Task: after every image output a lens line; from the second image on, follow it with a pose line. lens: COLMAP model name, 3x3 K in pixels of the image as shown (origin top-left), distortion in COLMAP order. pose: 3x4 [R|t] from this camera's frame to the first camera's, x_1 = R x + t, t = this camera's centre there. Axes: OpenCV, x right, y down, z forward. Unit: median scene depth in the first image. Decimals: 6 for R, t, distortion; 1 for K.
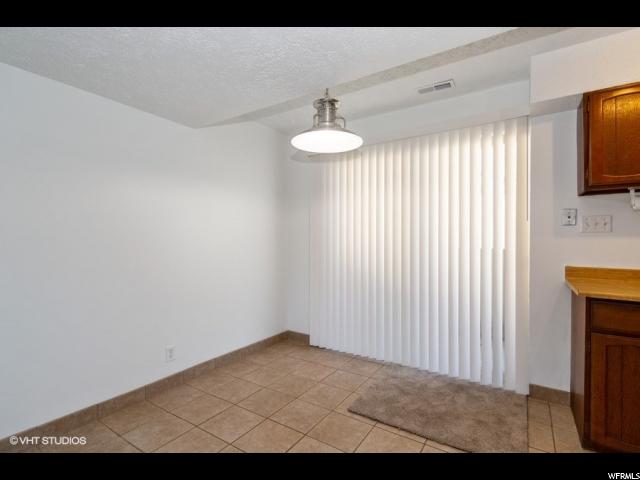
lens RADIAL K [[311.1, 0, 320.0], [0, 311.1, 240.0], [0, 0, 1]] dist [-0.059451, 0.022545]
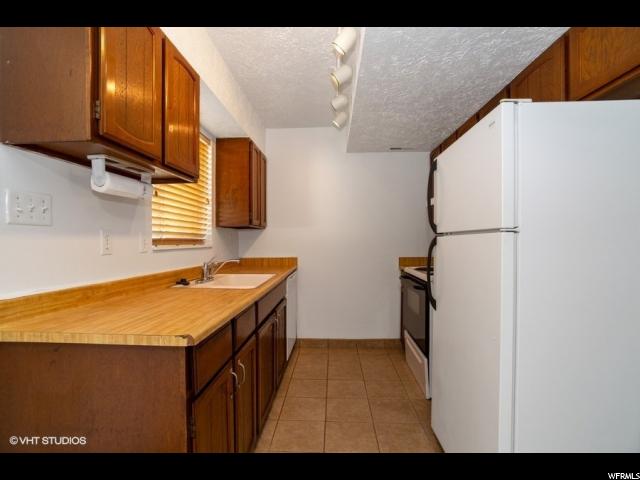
lens RADIAL K [[314.9, 0, 322.4], [0, 314.9, 245.9], [0, 0, 1]] dist [-0.024792, 0.000856]
pose [[-0.509784, -0.012397, 0.860213, 0.204853], [0.002330, 0.999873, 0.015790, 0.002639], [-0.860299, 0.010053, -0.509690, 0.820729]]
